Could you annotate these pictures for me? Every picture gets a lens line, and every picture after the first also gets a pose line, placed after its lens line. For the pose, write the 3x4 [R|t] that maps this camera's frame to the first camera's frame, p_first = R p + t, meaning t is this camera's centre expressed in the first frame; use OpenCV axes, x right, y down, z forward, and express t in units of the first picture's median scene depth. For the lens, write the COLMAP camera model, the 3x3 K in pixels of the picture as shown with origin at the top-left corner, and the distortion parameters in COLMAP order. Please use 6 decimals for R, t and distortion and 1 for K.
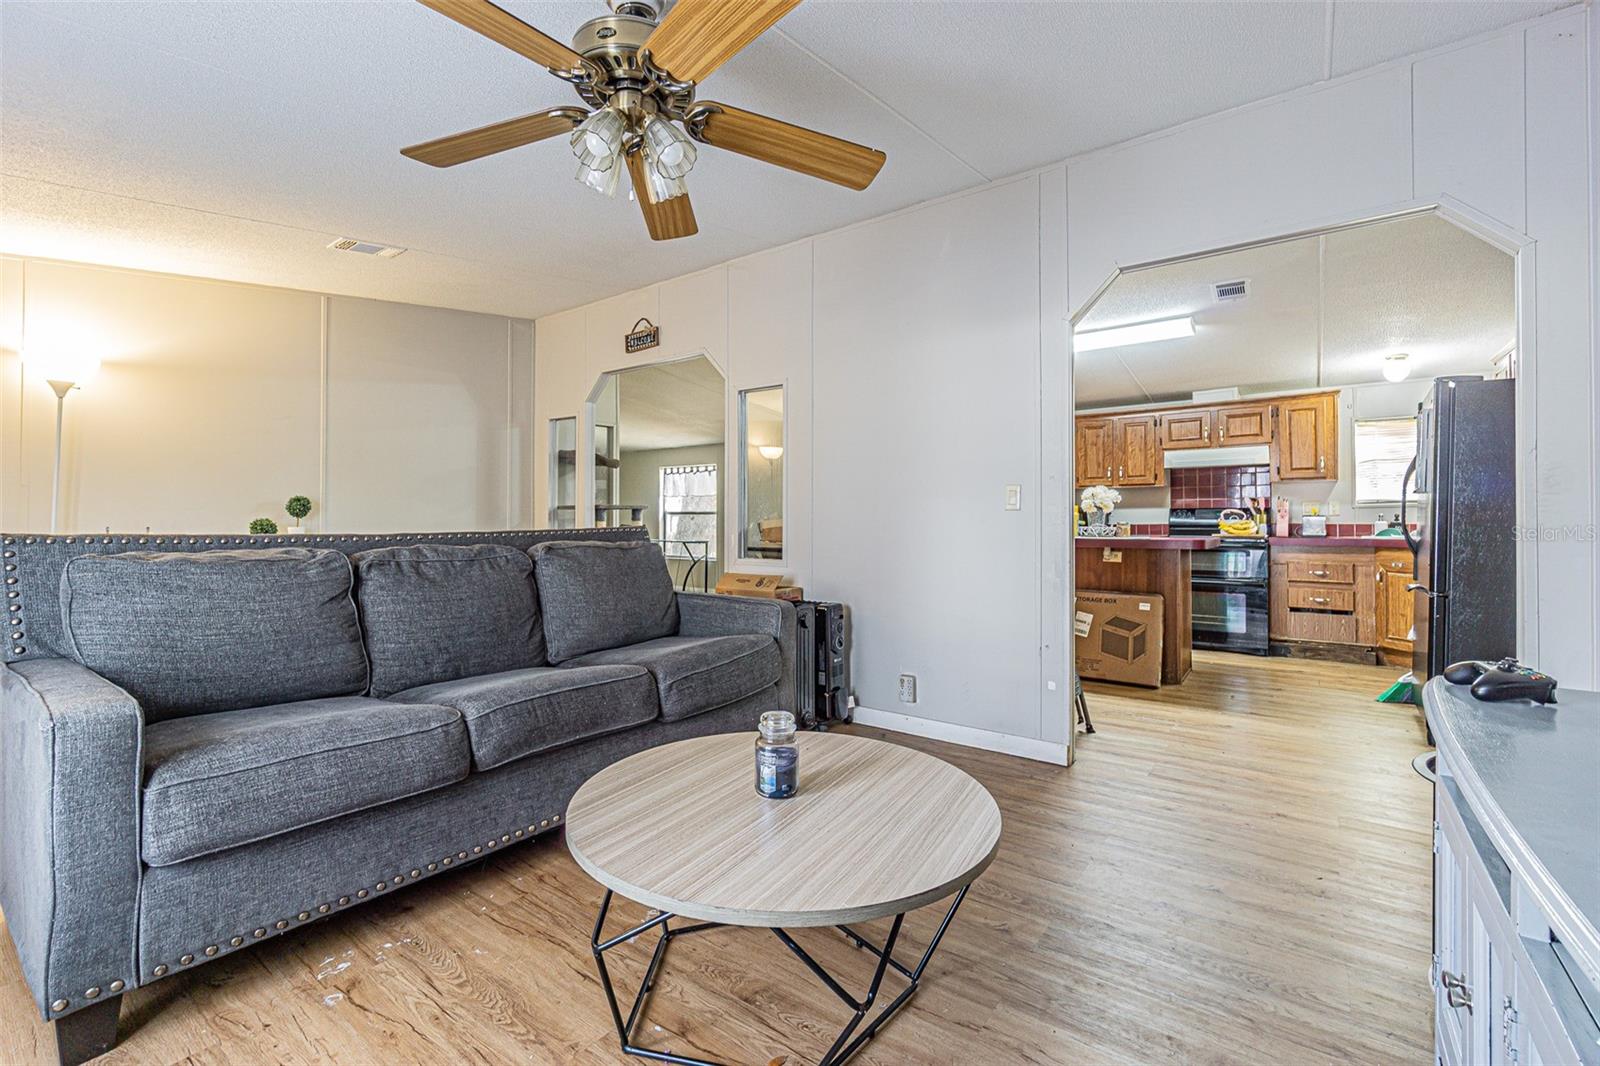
lens RADIAL K [[690.8, 0, 785.6], [0, 690.8, 533.2], [0, 0, 1]] dist [0.000389, 0.000005]
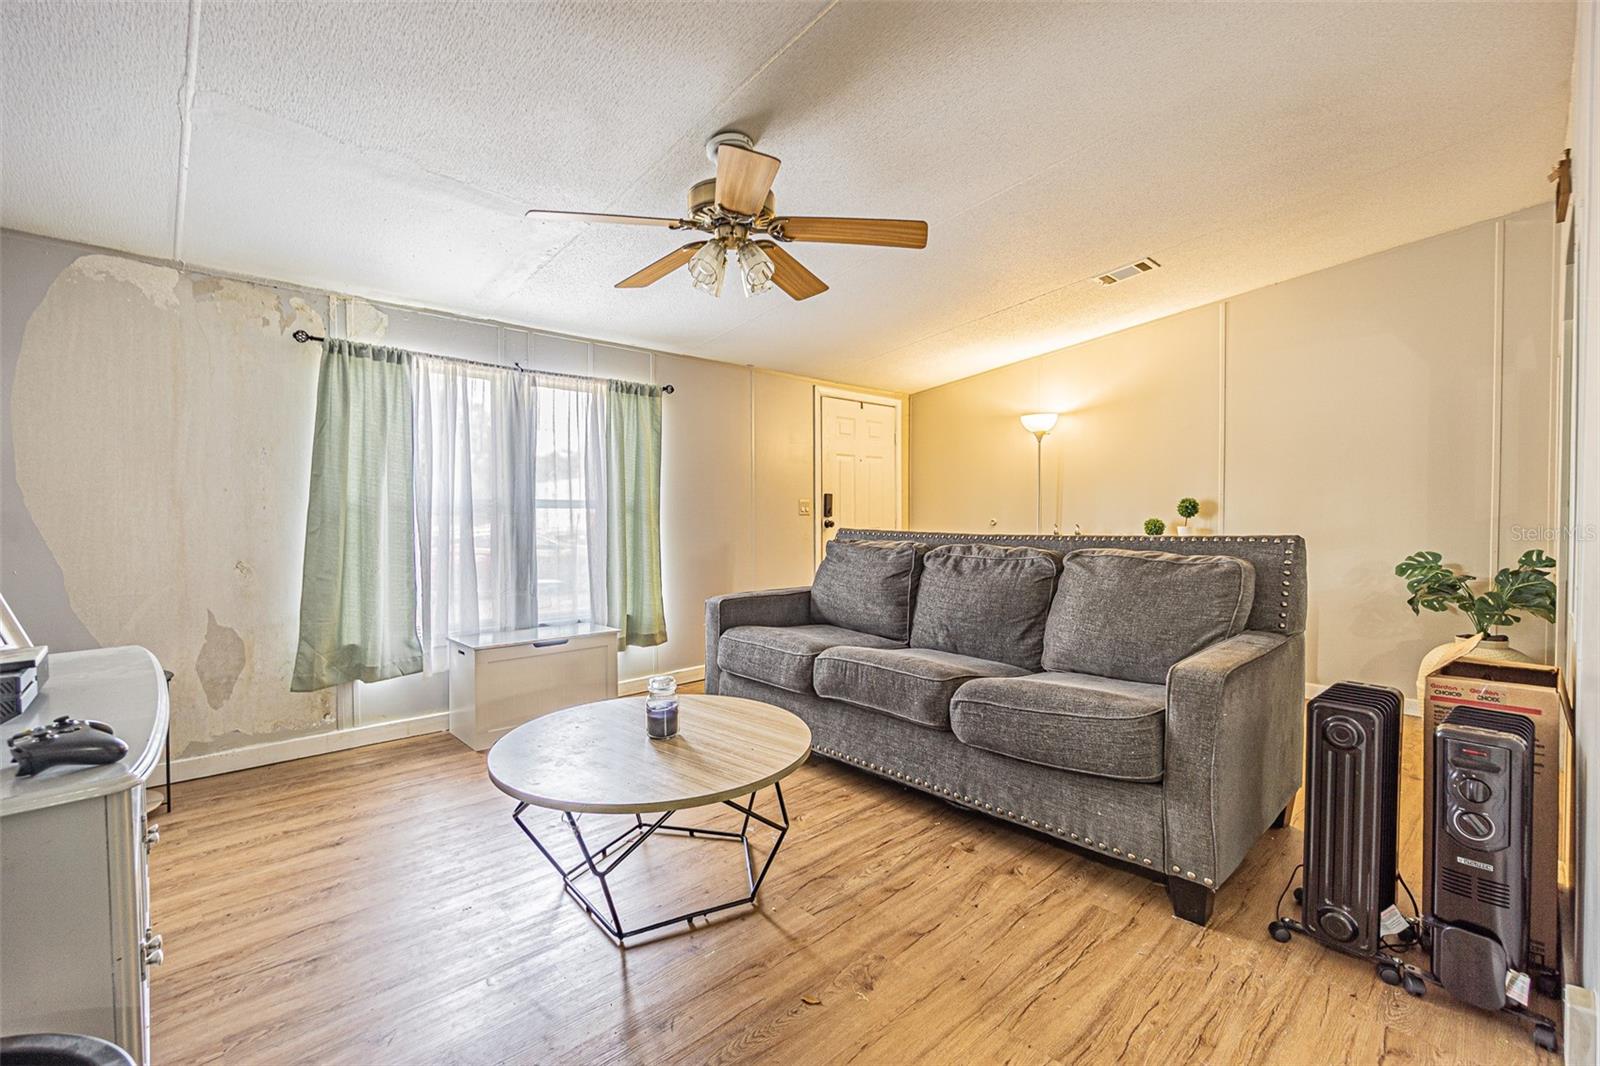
lens RADIAL K [[690.8, 0, 785.6], [0, 690.8, 533.2], [0, 0, 1]] dist [0.000389, 0.000005]
pose [[-0.174673, 0.020634, -0.984410, 0.635209], [-0.017828, 0.999550, 0.024115, -0.021120], [0.984465, 0.021762, -0.174226, 0.754188]]
